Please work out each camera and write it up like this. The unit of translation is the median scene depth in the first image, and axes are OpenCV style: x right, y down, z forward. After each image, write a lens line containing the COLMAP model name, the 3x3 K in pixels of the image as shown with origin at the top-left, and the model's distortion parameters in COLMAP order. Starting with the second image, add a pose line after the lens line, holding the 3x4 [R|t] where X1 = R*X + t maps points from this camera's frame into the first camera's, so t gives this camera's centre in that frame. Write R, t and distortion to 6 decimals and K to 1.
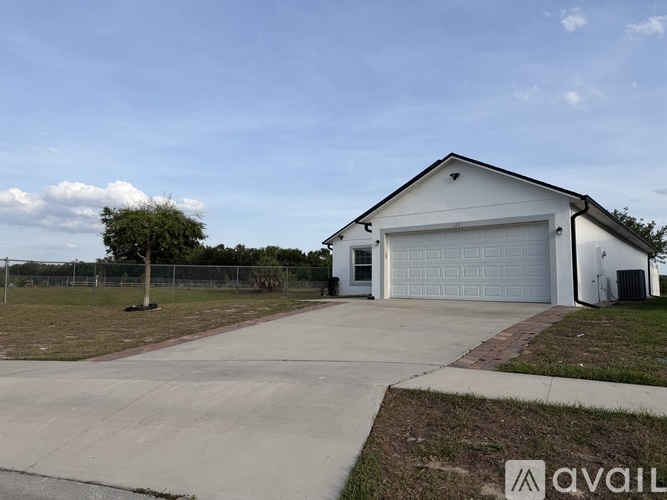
lens RADIAL K [[459.5, 0, 336.0], [0, 459.5, 244.5], [0, 0, 1]] dist [0.014064, 0.002394]
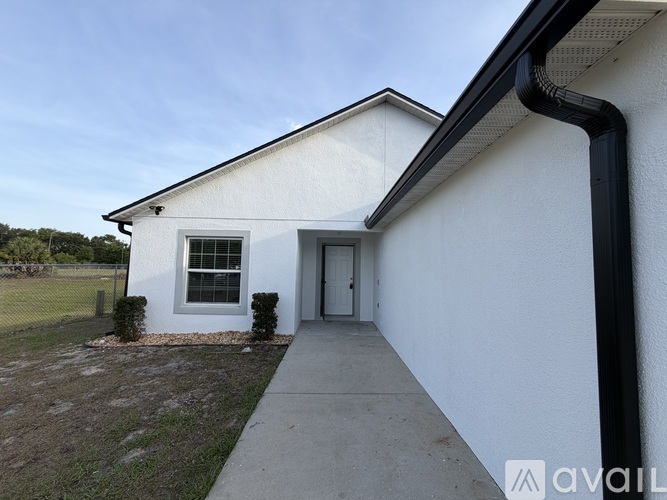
lens RADIAL K [[268.7, 0, 333.9], [0, 268.7, 249.2], [0, 0, 1]] dist [-0.001423, -0.000181]
pose [[0.782004, 0.051898, 0.621109, -0.015658], [-0.070652, 0.997485, 0.005607, 0.010731], [-0.619256, -0.048268, 0.783704, 0.685160]]
